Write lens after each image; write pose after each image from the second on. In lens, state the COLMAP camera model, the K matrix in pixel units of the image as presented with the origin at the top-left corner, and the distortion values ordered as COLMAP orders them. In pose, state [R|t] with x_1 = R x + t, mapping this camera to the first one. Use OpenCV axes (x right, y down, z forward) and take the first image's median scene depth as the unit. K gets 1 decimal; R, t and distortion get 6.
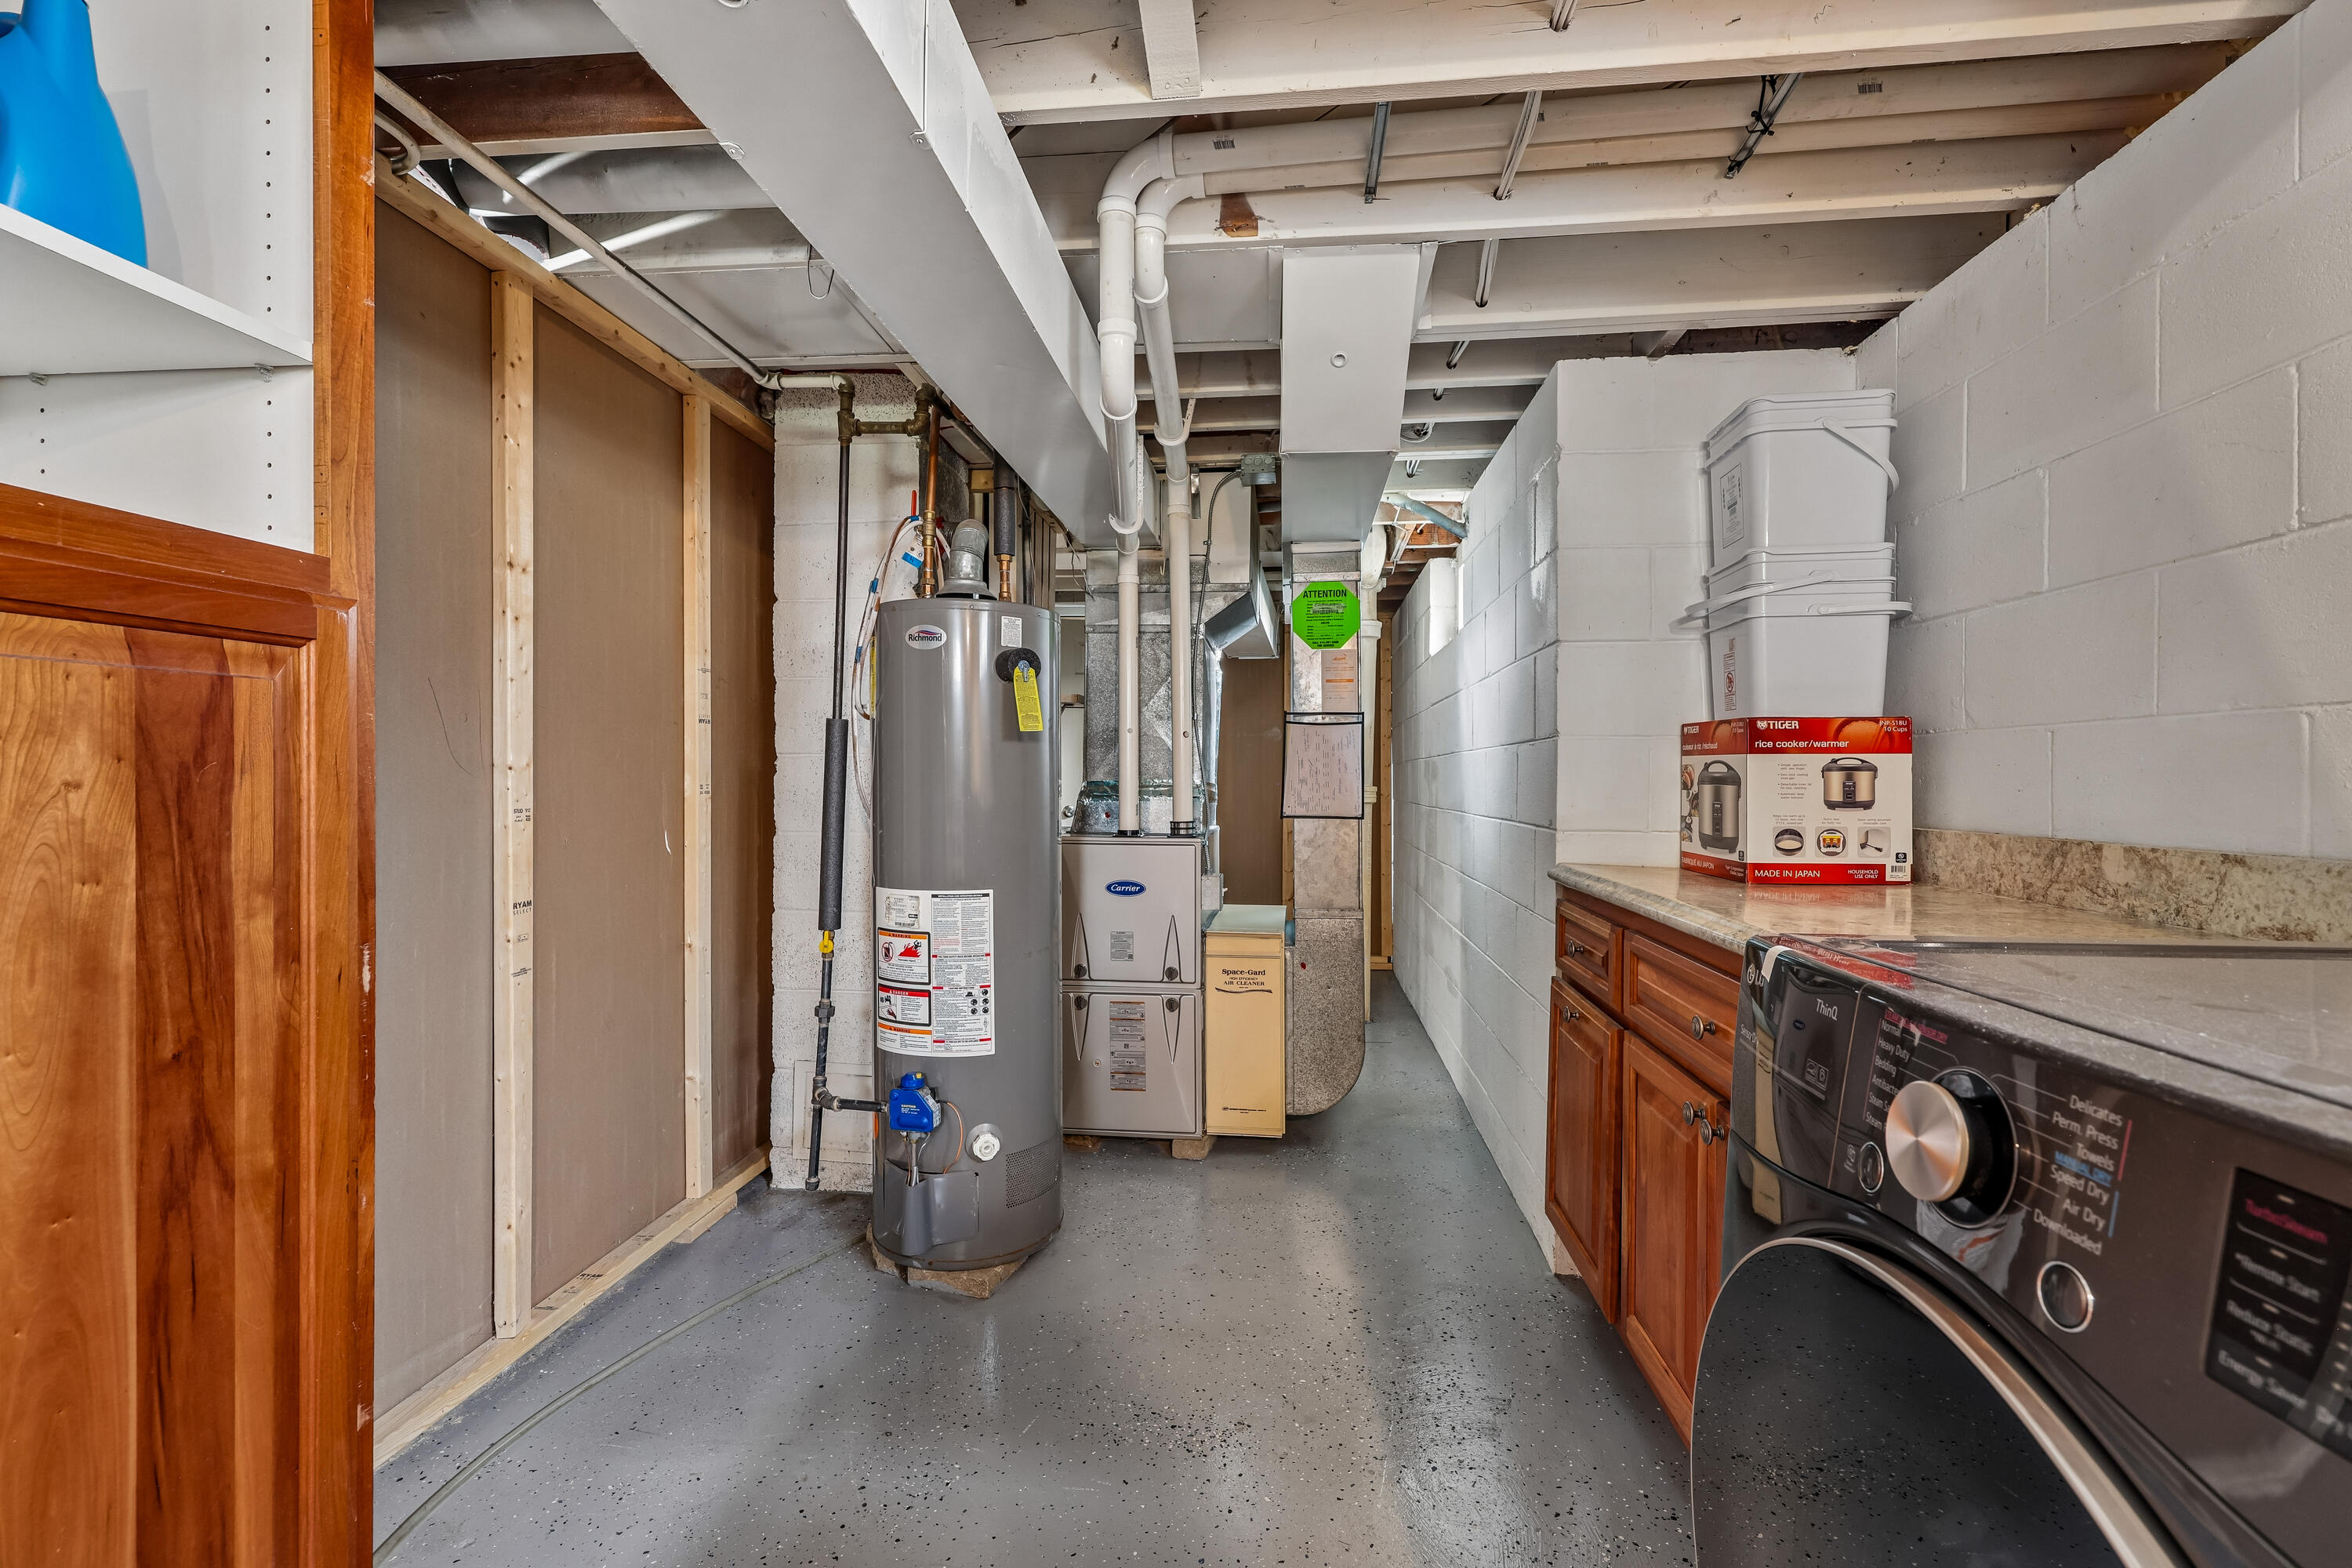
lens RADIAL K [[977.4, 0, 1171.1], [0, 977.4, 798.4], [0, 0, 1]] dist [-0.000035, -0.000252]
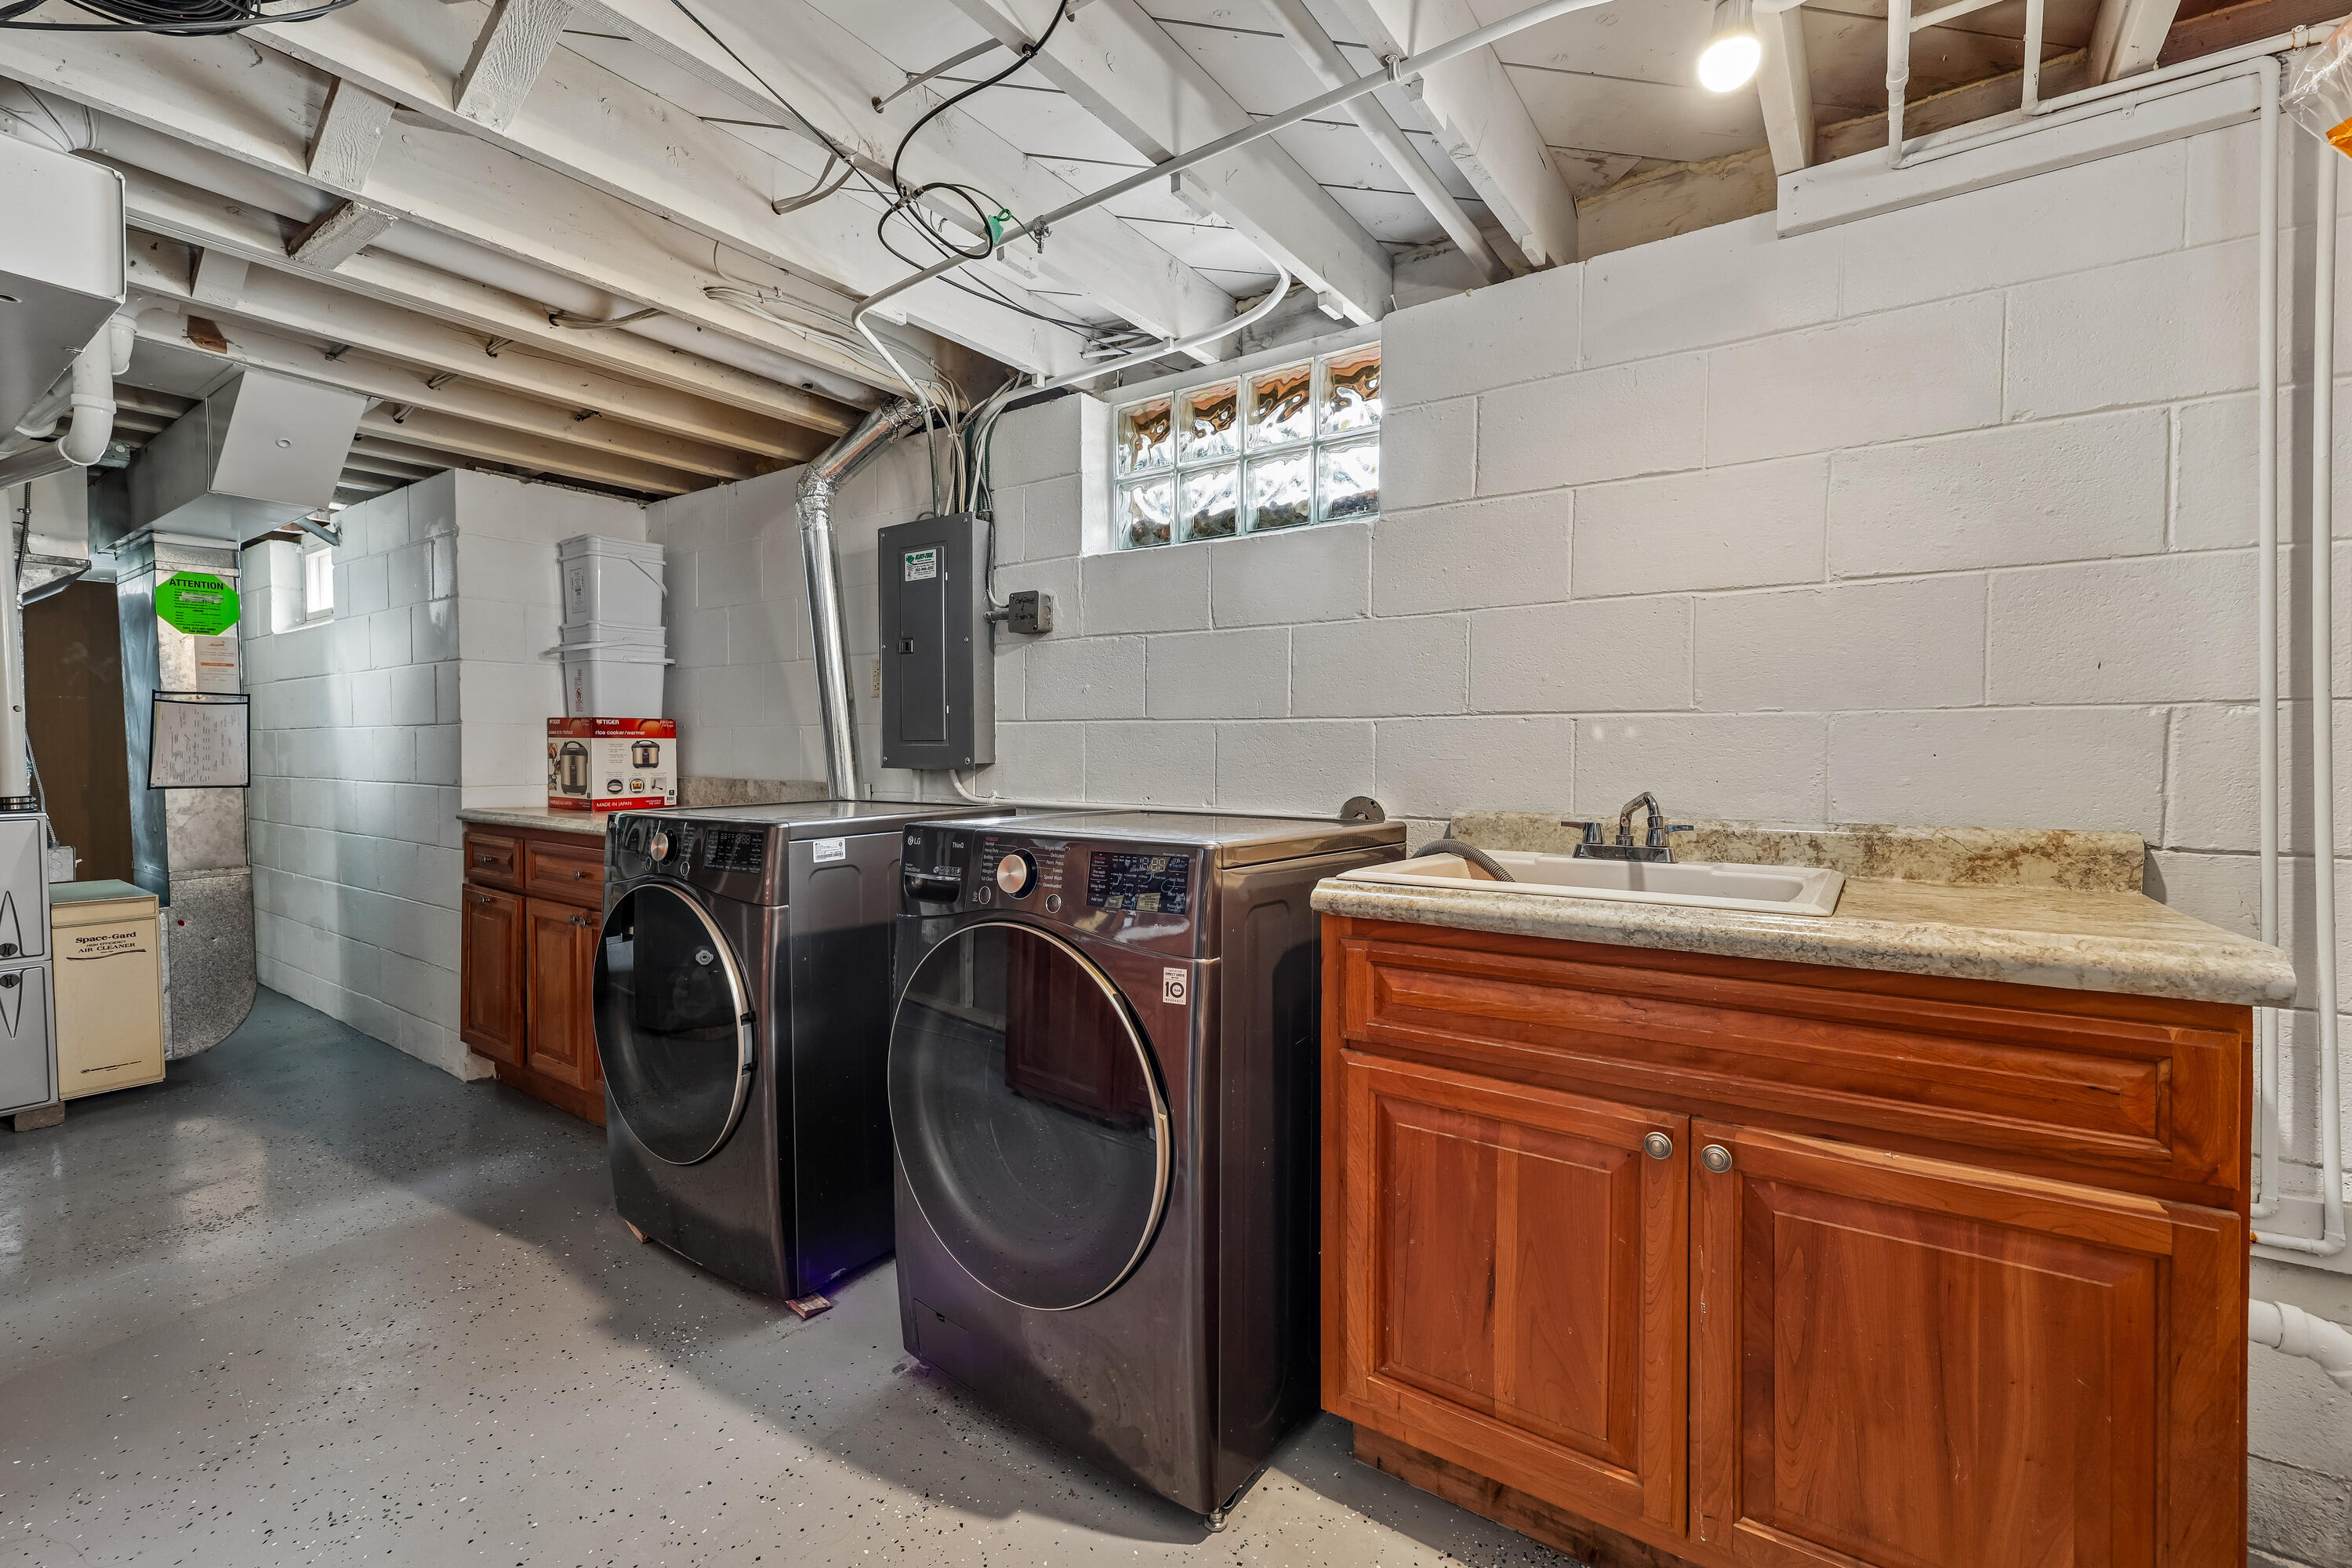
lens RADIAL K [[985.7, 0, 1186.1], [0, 985.7, 752.0], [0, 0, 1]] dist [0.002275, 0.000261]
pose [[0.452873, -0.006614, 0.891551, -0.490778], [0.017194, 0.999851, -0.001317, 0.000635], [-0.891409, 0.015926, 0.452919, -0.732168]]
